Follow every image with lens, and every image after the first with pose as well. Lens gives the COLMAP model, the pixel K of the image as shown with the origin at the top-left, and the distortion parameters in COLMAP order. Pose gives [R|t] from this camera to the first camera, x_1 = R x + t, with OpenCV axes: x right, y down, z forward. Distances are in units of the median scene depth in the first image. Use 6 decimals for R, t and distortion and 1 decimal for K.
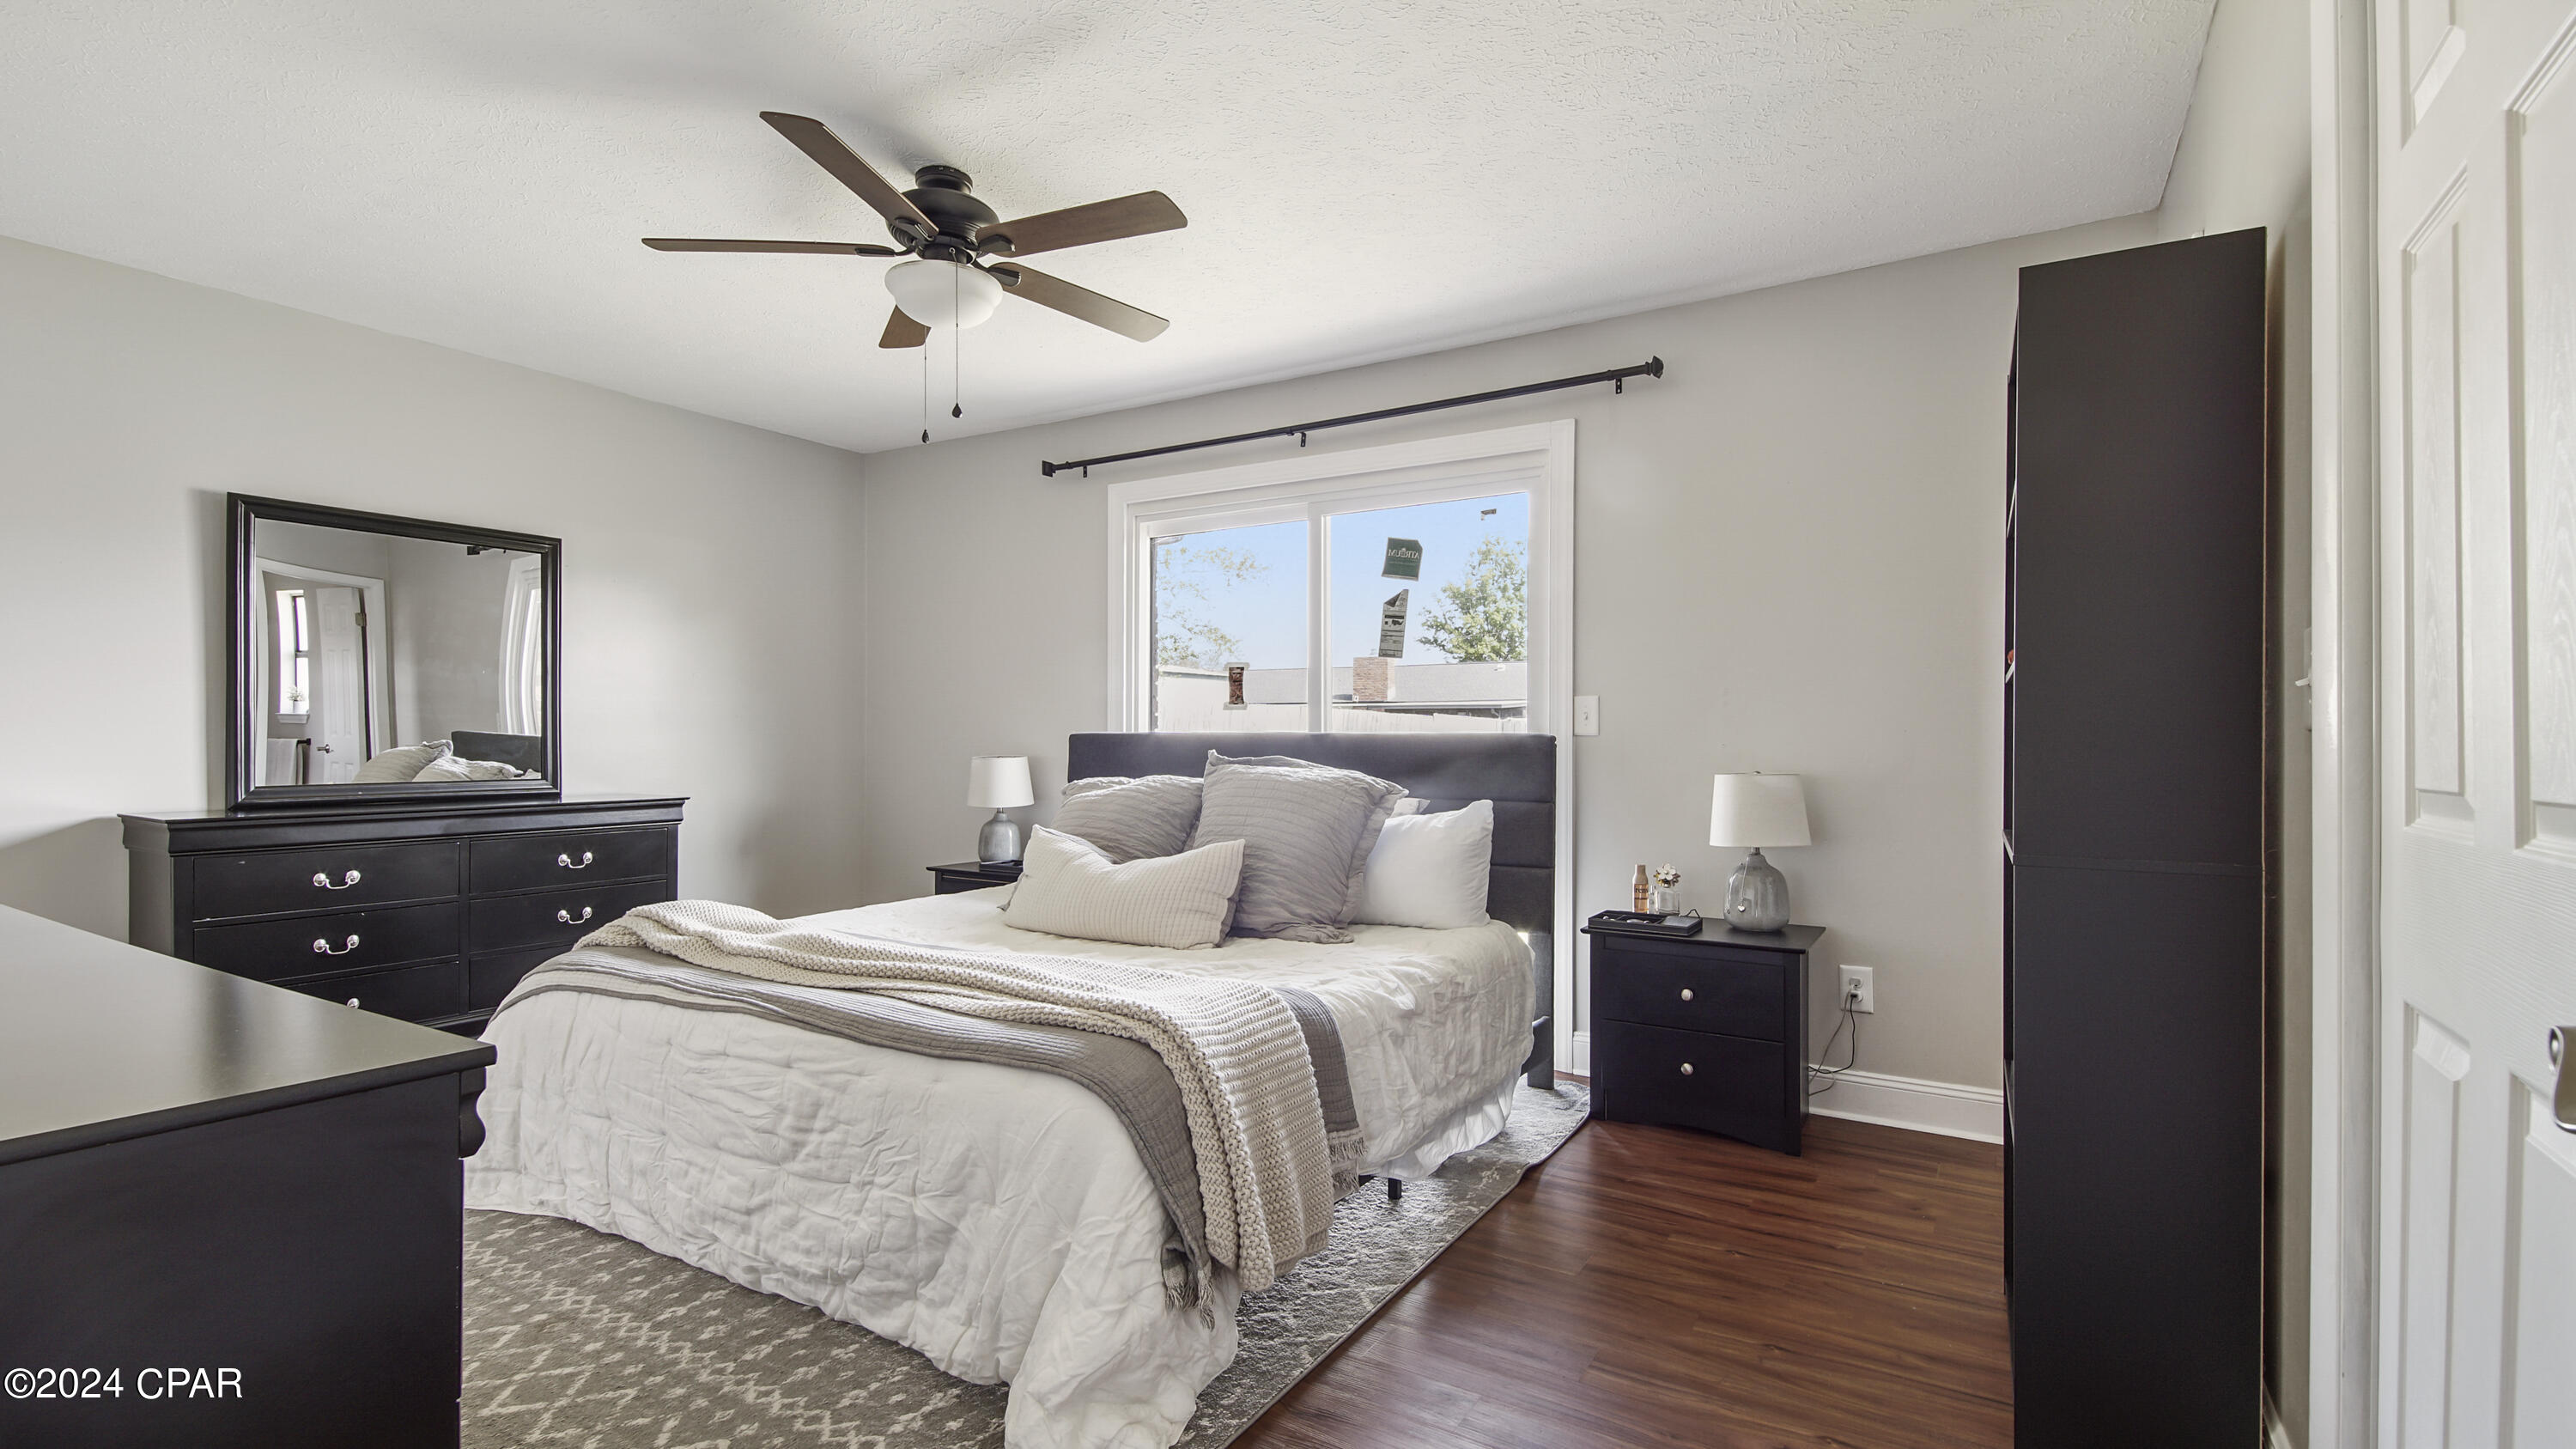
lens RADIAL K [[1166.6, 0, 1277.3], [0, 1166.6, 756.9], [0, 0, 1]] dist [0.040767, -0.023530]
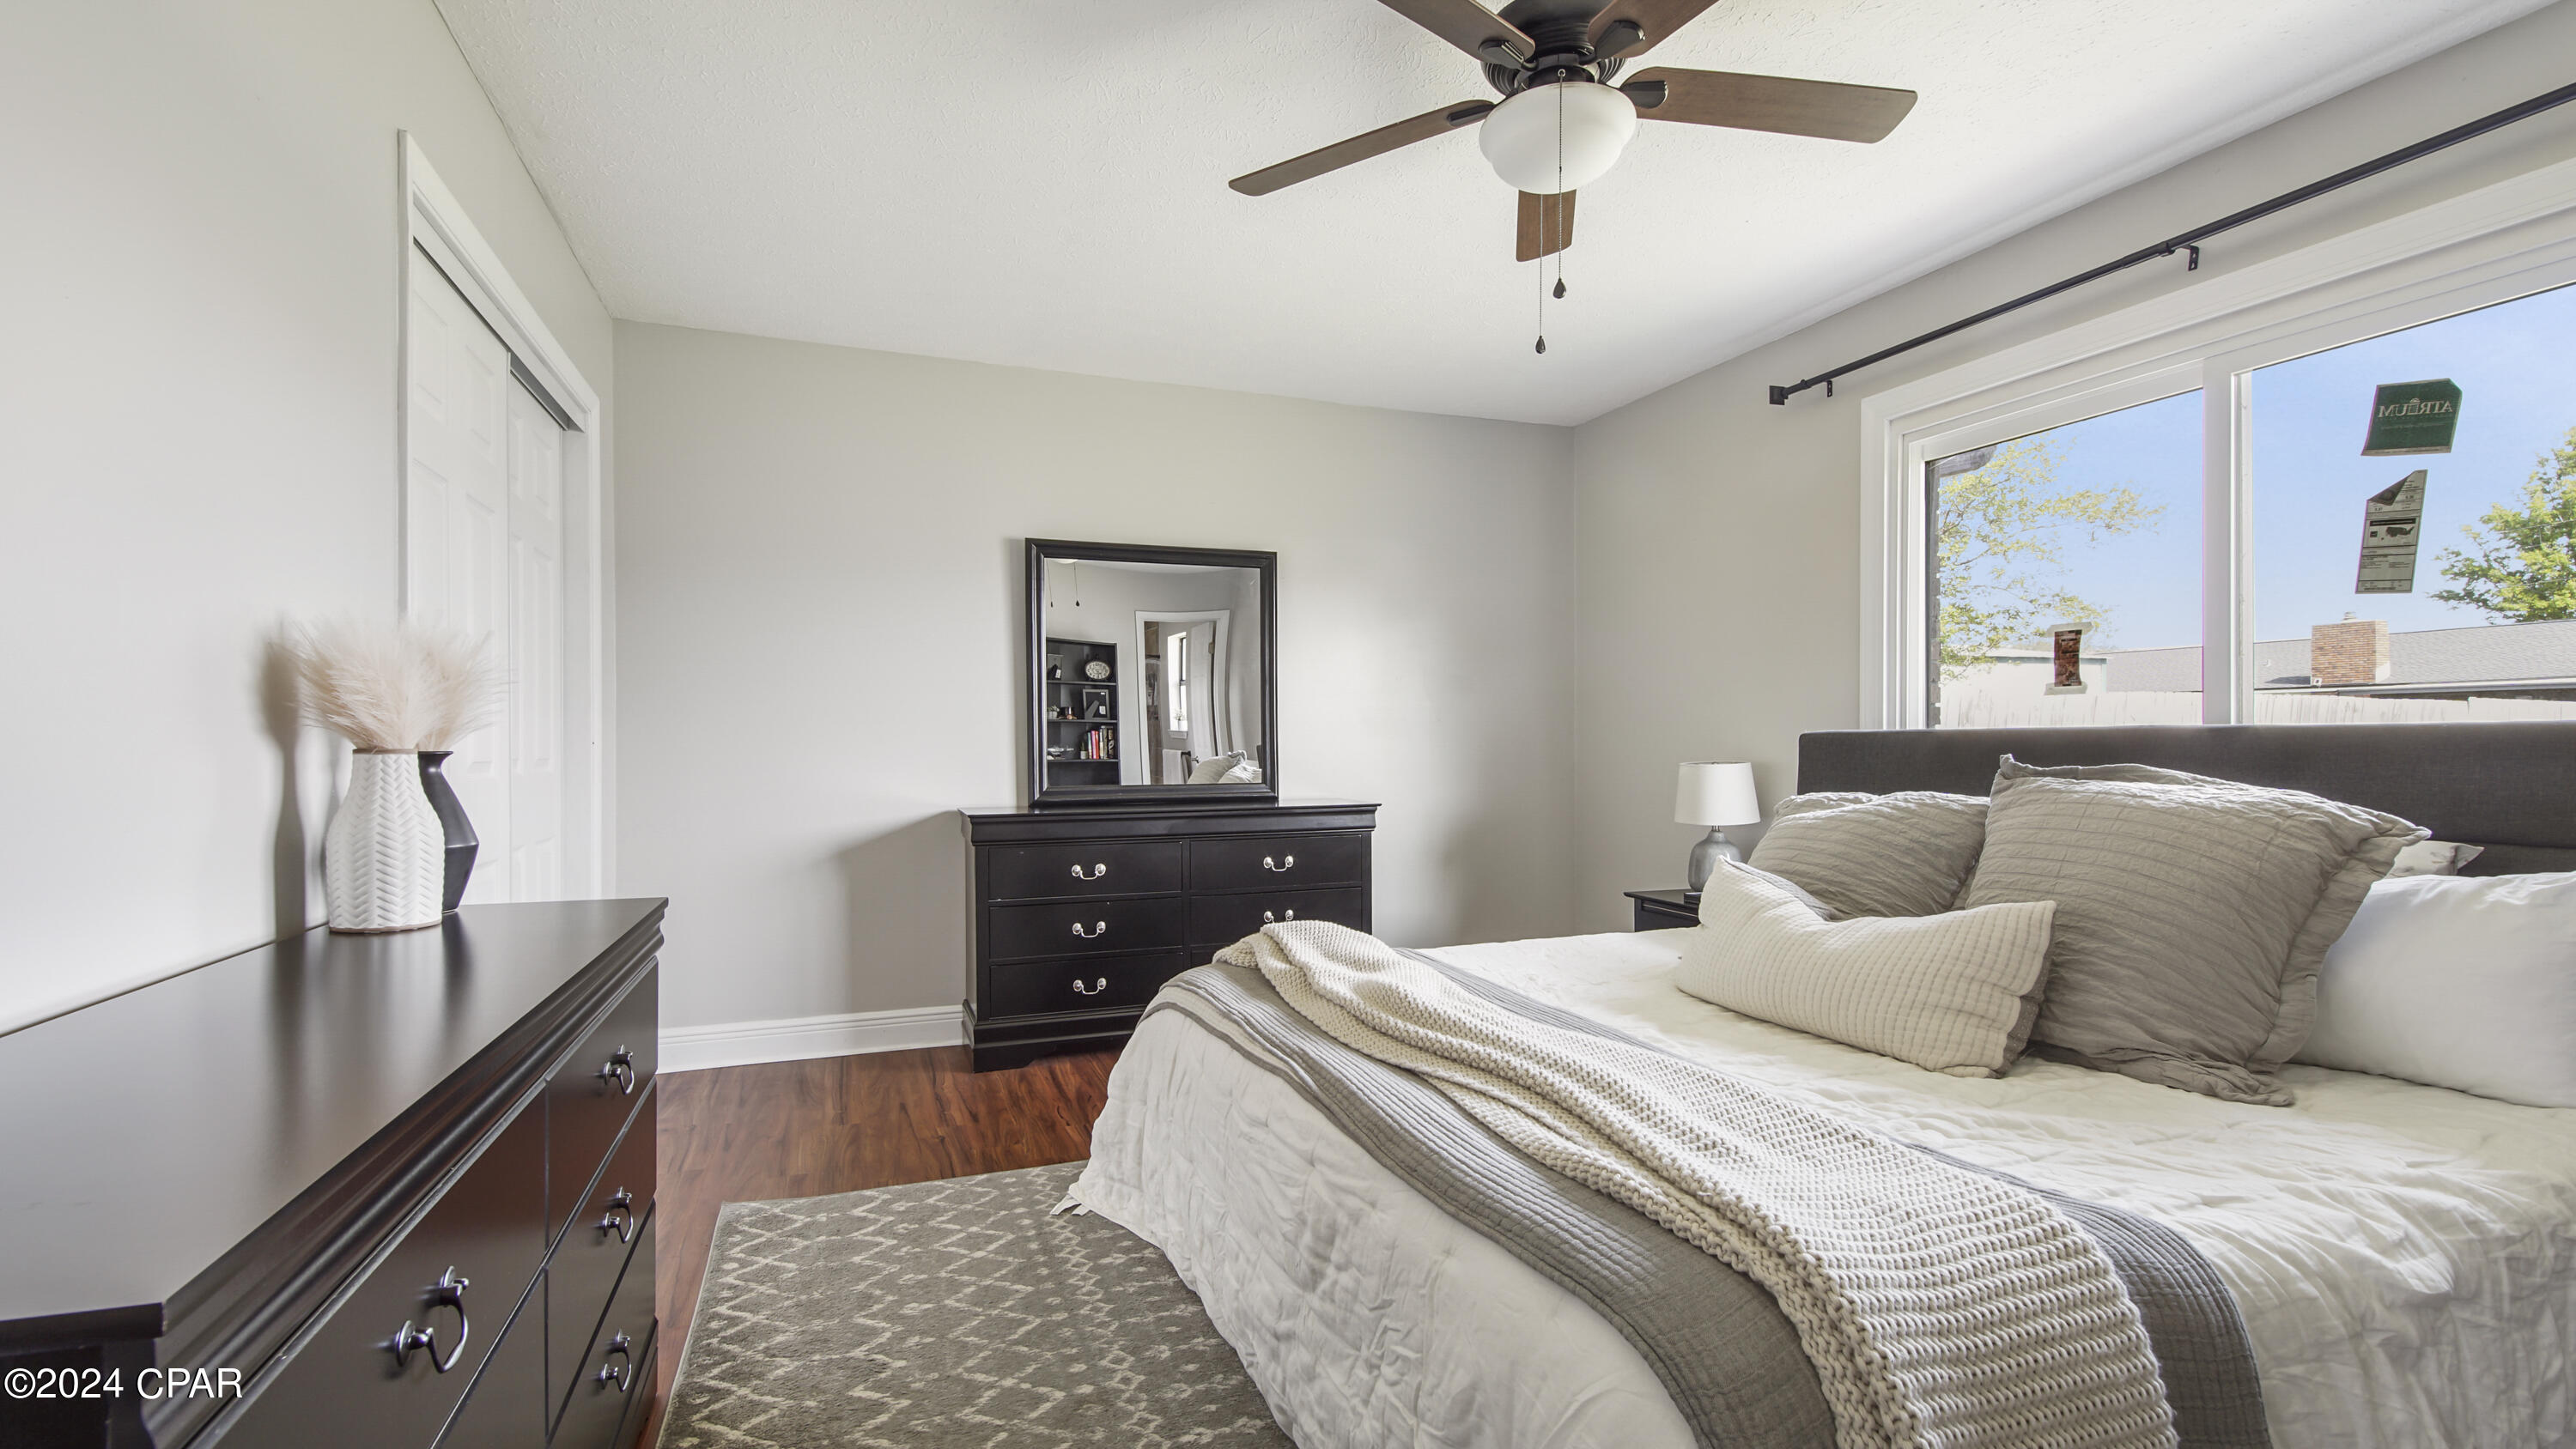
lens RADIAL K [[1166.2, 0, 1277.3], [0, 1166.2, 756.9], [0, 0, 1]] dist [0.040767, -0.023530]
pose [[0.794507, -0.000623, -0.607255, 0.022760], [-0.001220, 0.999996, -0.002623, -0.002393], [0.607254, 0.002825, 0.794502, 0.246512]]
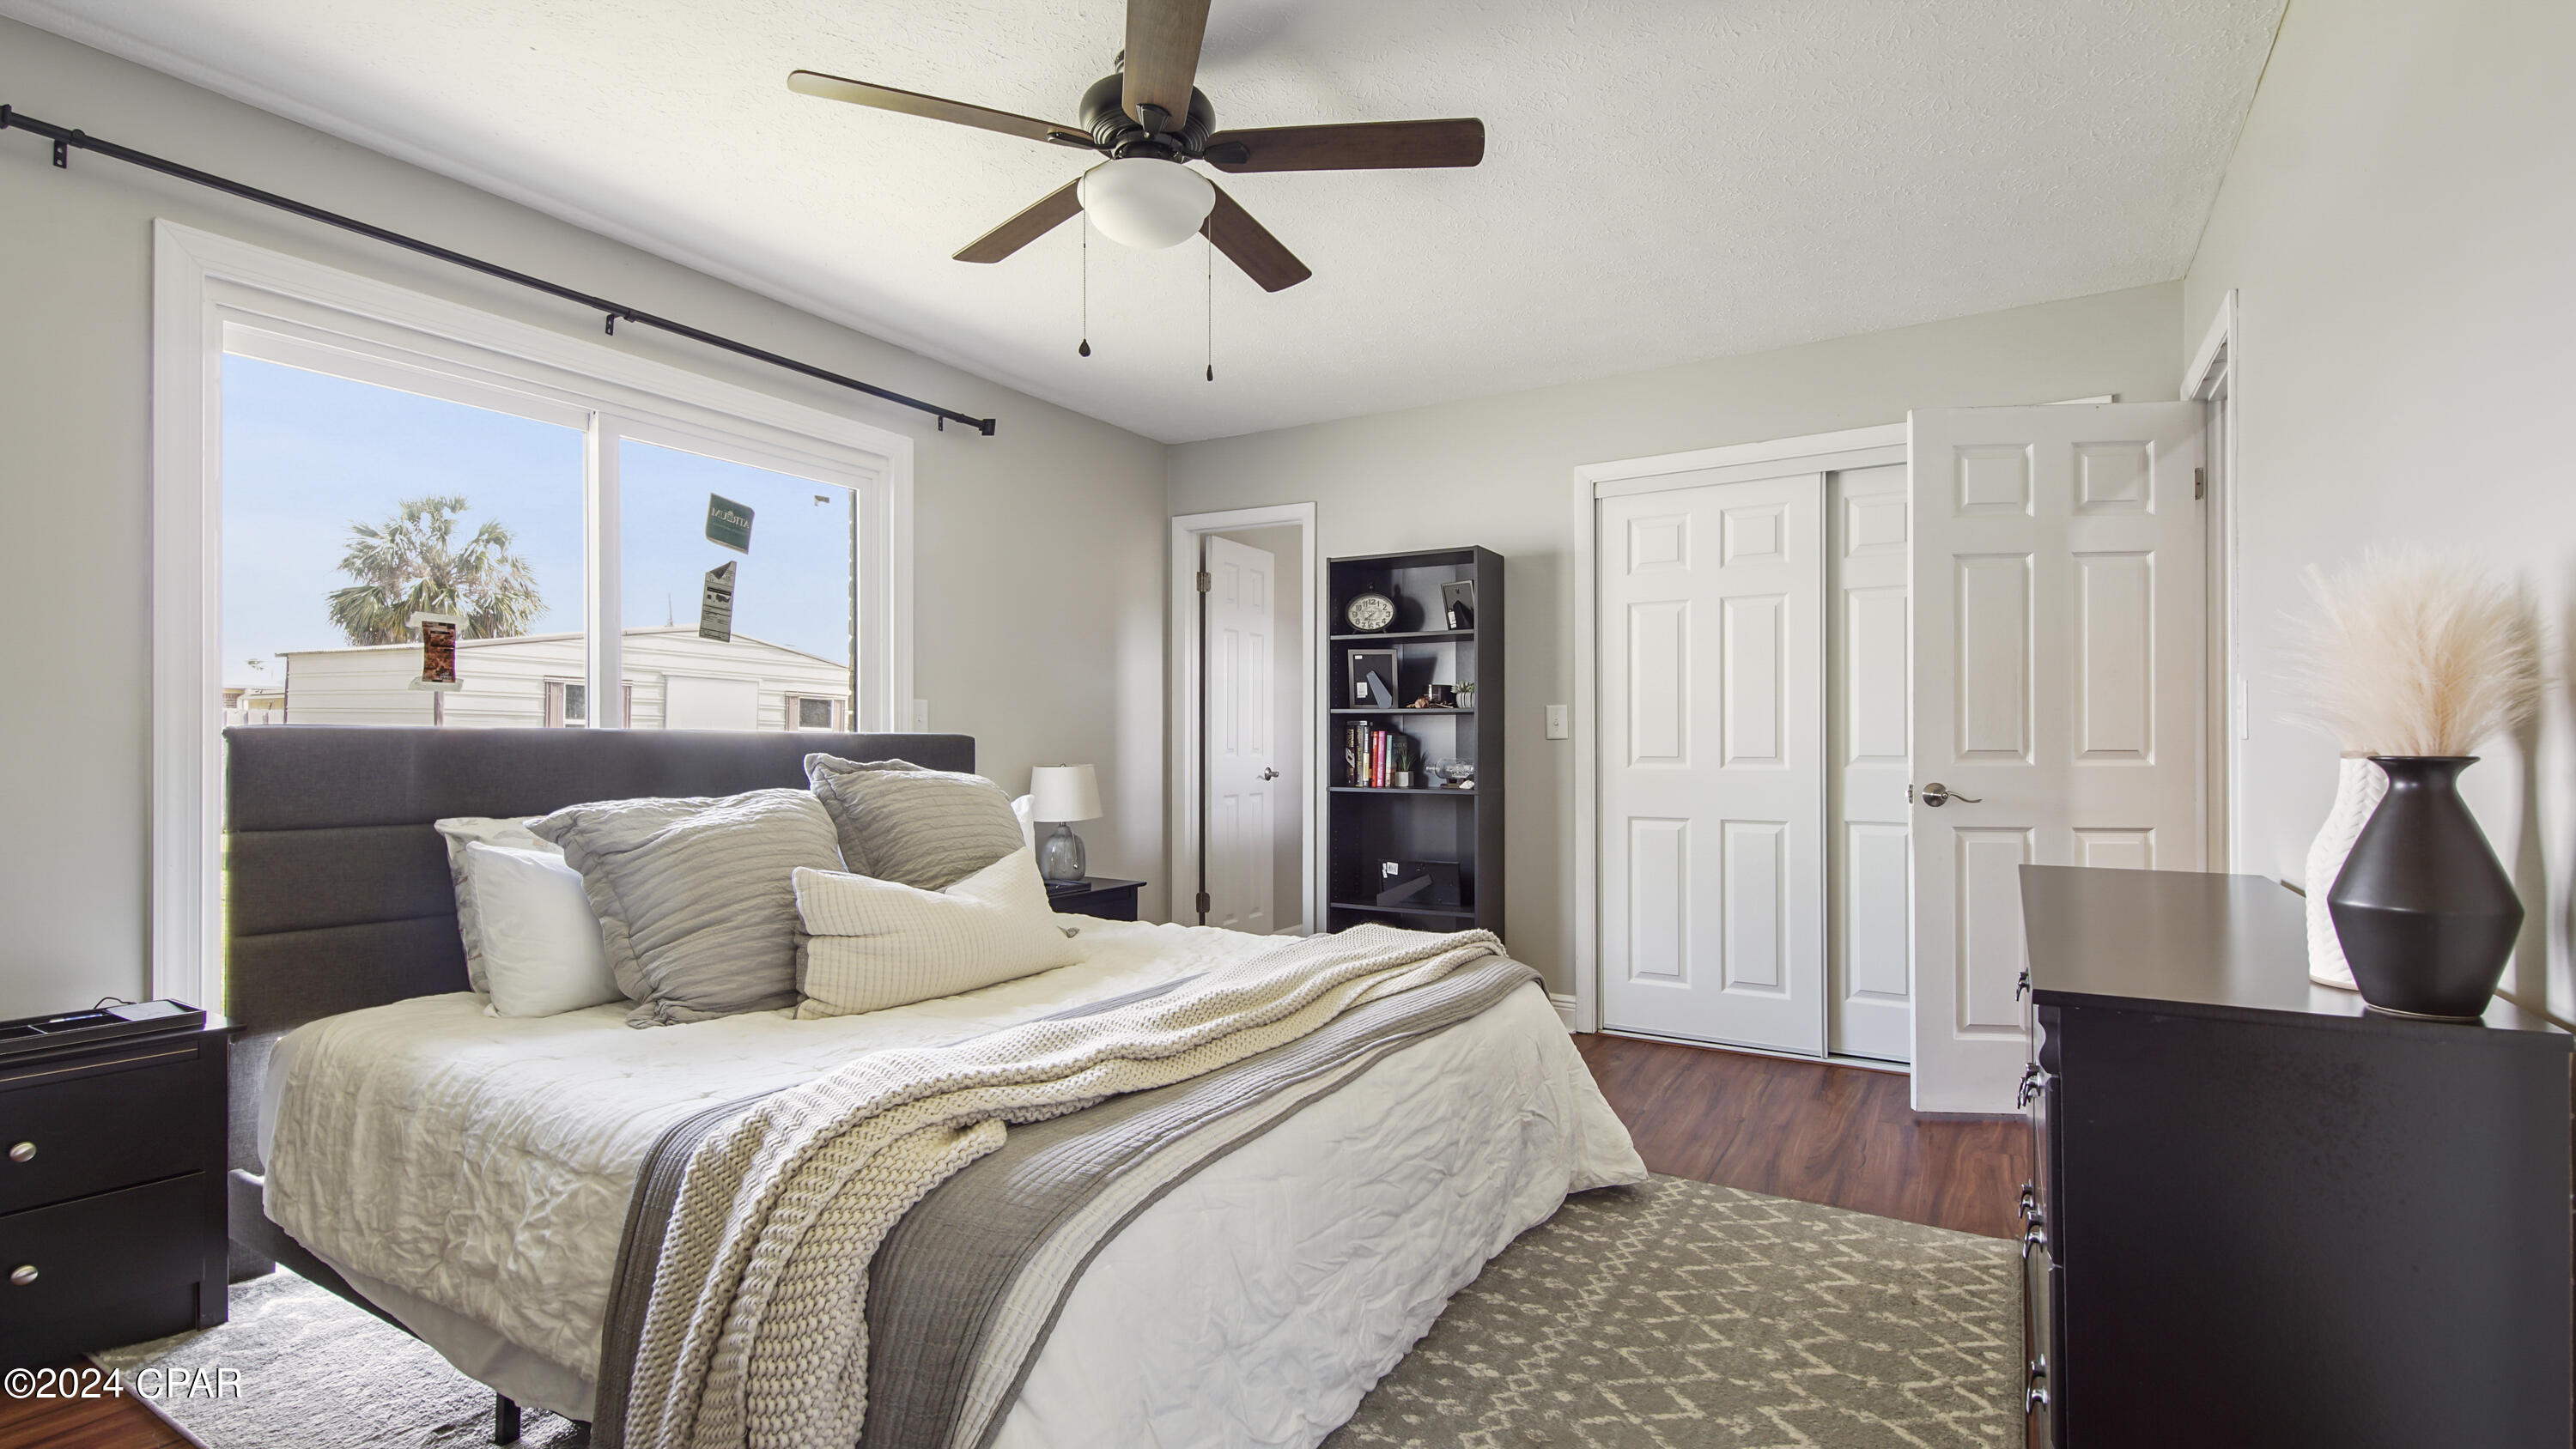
lens RADIAL K [[1166.2, 0, 1277.3], [0, 1166.2, 756.9], [0, 0, 1]] dist [0.040767, -0.023530]
pose [[-0.011359, -0.015598, 0.999814, -0.903630], [0.010205, 0.999824, 0.015714, -0.013112], [-0.999883, 0.010381, -0.011198, 0.744193]]
